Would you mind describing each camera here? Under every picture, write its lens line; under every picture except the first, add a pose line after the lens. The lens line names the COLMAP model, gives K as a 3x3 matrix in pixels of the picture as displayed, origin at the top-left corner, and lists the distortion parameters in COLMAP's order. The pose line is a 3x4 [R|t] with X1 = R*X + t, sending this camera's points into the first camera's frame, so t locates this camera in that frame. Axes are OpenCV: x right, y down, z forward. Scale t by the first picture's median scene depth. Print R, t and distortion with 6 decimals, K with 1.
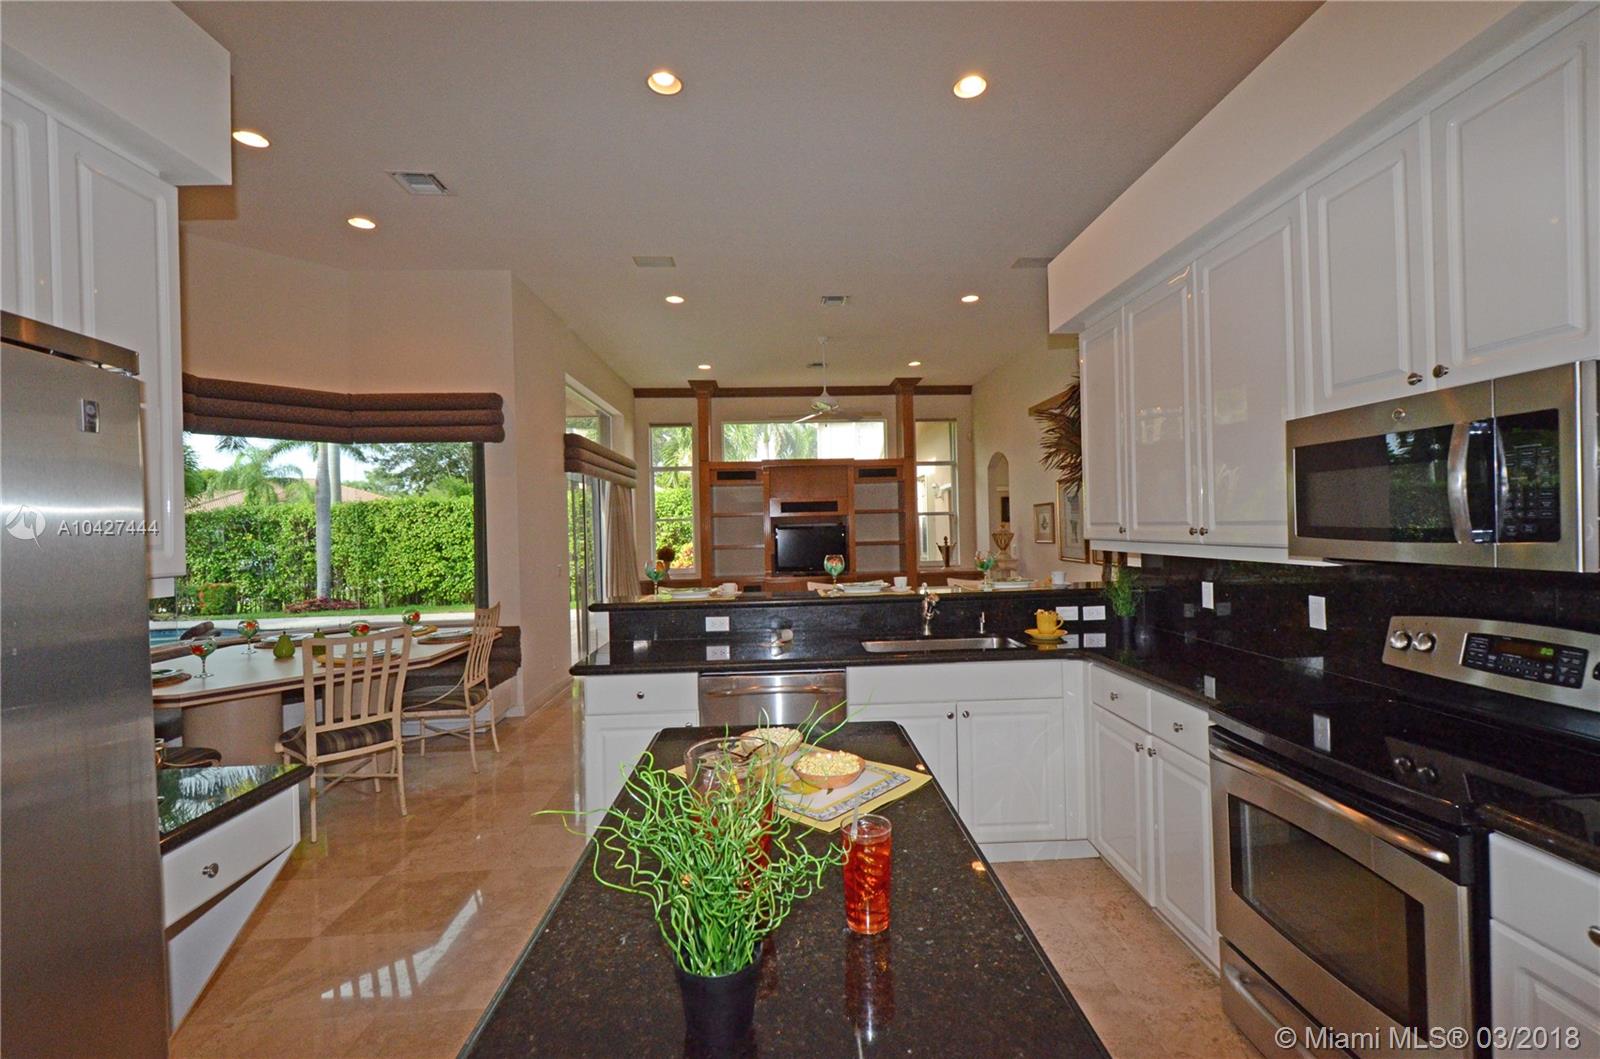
lens RADIAL K [[696.0, 0, 808.1], [0, 696.0, 526.8], [0, 0, 1]] dist [-0.001455, -0.000169]
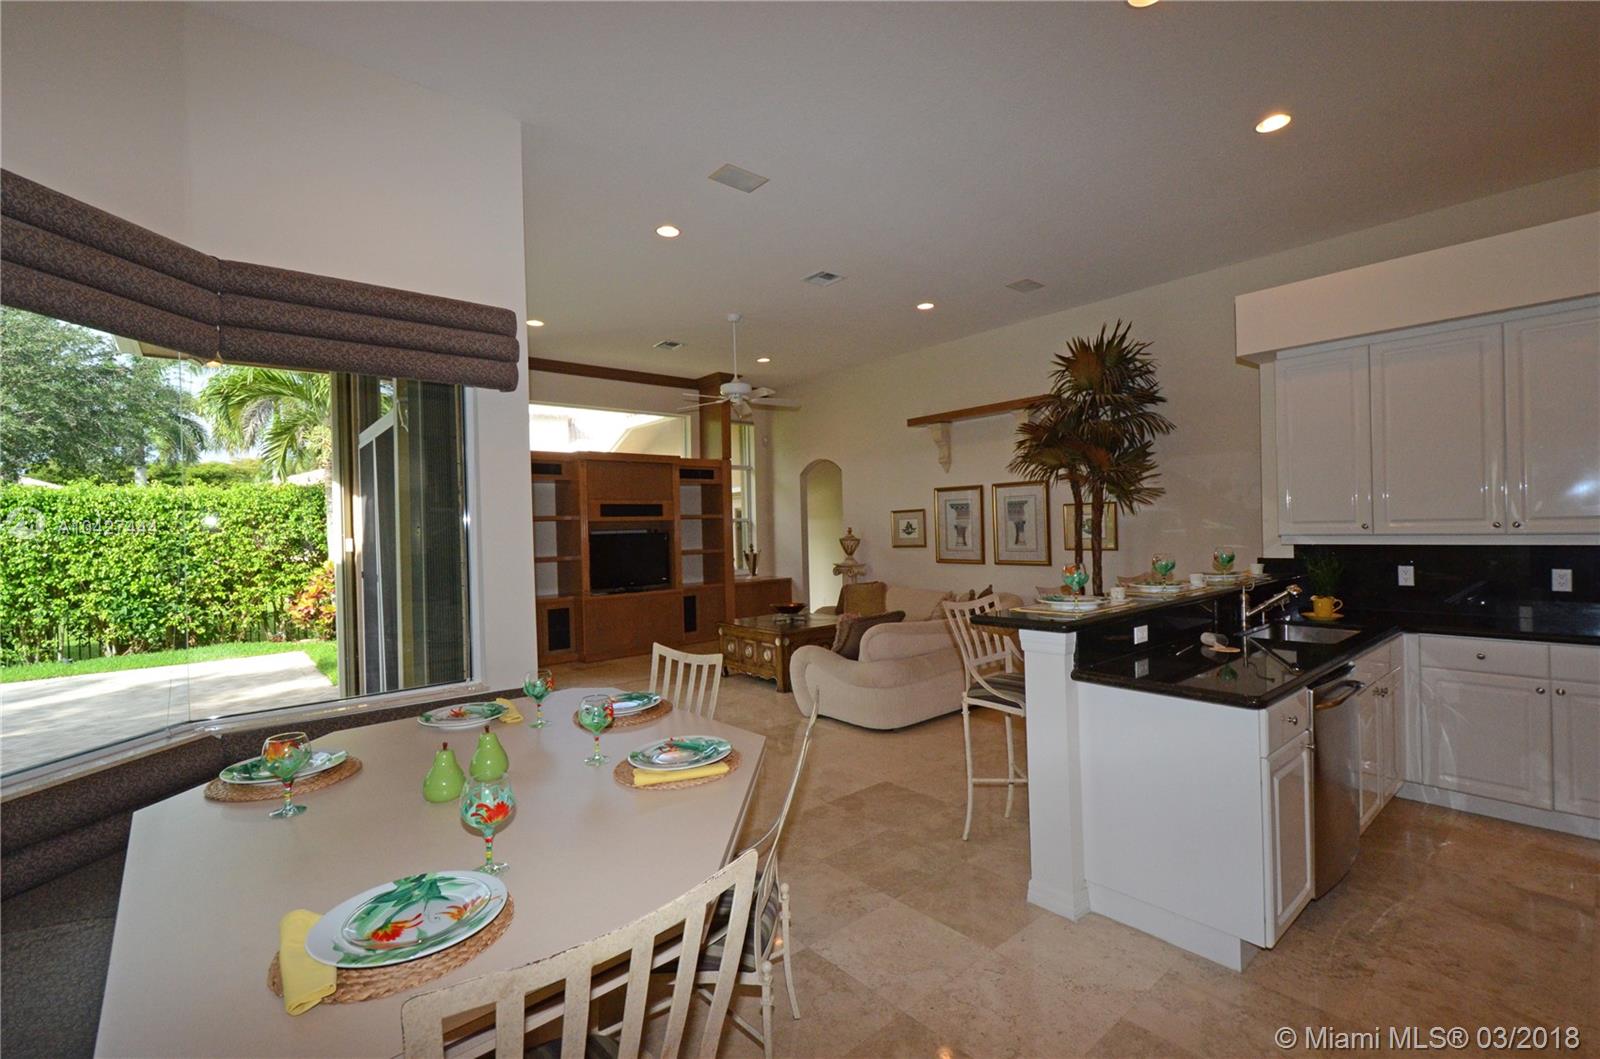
lens RADIAL K [[696.0, 0, 810.4], [0, 696.0, 526.9], [0, 0, 1]] dist [-0.001455, -0.000169]
pose [[0.792229, -0.001077, 0.610223, -0.341274], [0.010318, 0.999879, -0.011630, 0.003605], [-0.610137, 0.015510, 0.792144, 0.199972]]
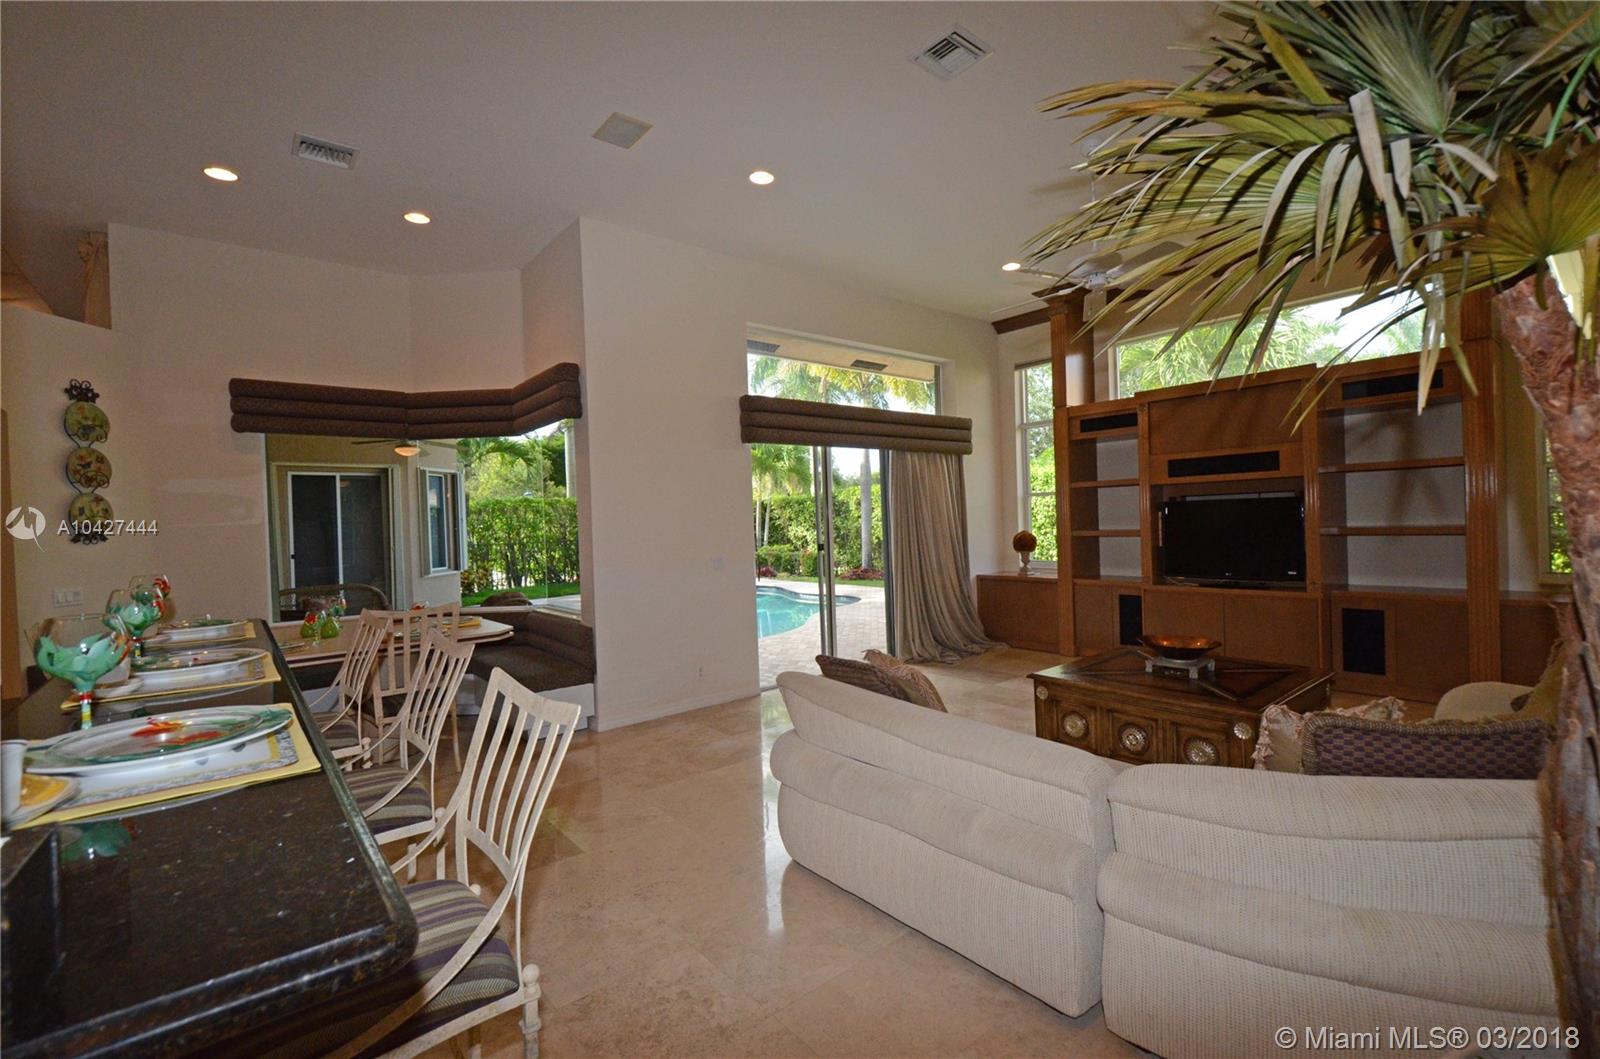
lens RADIAL K [[696.0, 0, 805.0], [0, 696.0, 529.6], [0, 0, 1]] dist [-0.001455, -0.000169]
pose [[0.598969, 0.012513, -0.800675, 0.248628], [0.019799, 0.999341, 0.030429, -0.000100], [0.800528, -0.034079, 0.598326, 0.396424]]
